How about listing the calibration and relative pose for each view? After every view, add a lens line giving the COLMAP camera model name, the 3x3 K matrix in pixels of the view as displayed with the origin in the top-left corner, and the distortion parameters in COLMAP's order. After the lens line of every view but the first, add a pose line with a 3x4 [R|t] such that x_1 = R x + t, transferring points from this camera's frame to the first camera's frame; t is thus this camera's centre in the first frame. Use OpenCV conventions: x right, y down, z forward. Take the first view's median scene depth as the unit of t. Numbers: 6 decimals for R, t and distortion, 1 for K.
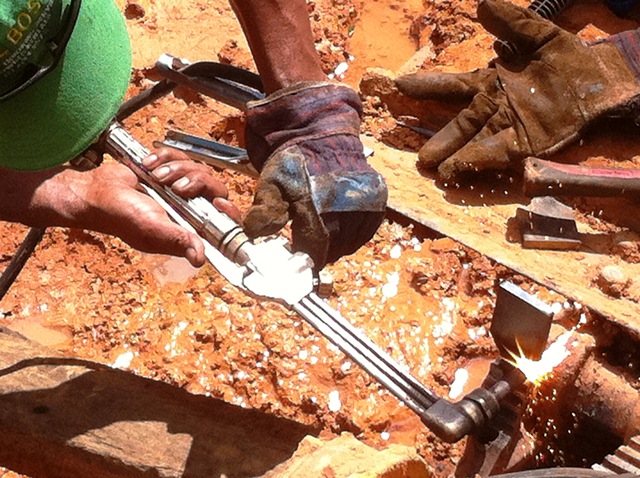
lens RADIAL K [[606.5, 0, 322.1], [0, 606.5, 242.6], [0, 0, 1]] dist [0.012207, -0.123412]
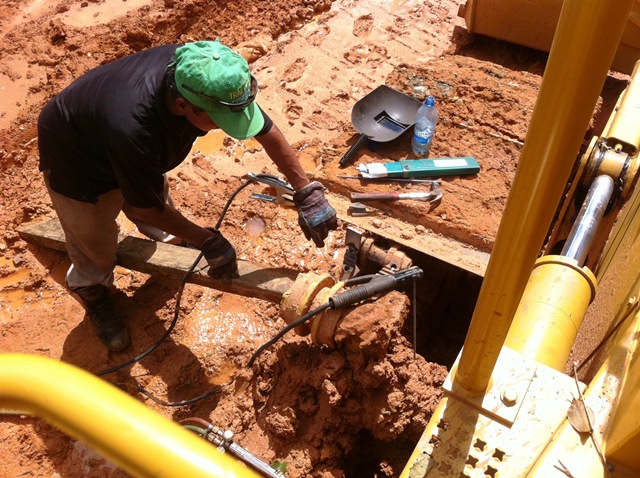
lens RADIAL K [[606.5, 0, 322.1], [0, 606.5, 242.6], [0, 0, 1]] dist [0.012207, -0.123412]
pose [[0.996364, -0.083772, 0.015537, 0.088836], [0.084883, 0.991743, -0.096126, 0.493862], [-0.007356, 0.097095, 0.995248, -2.579796]]
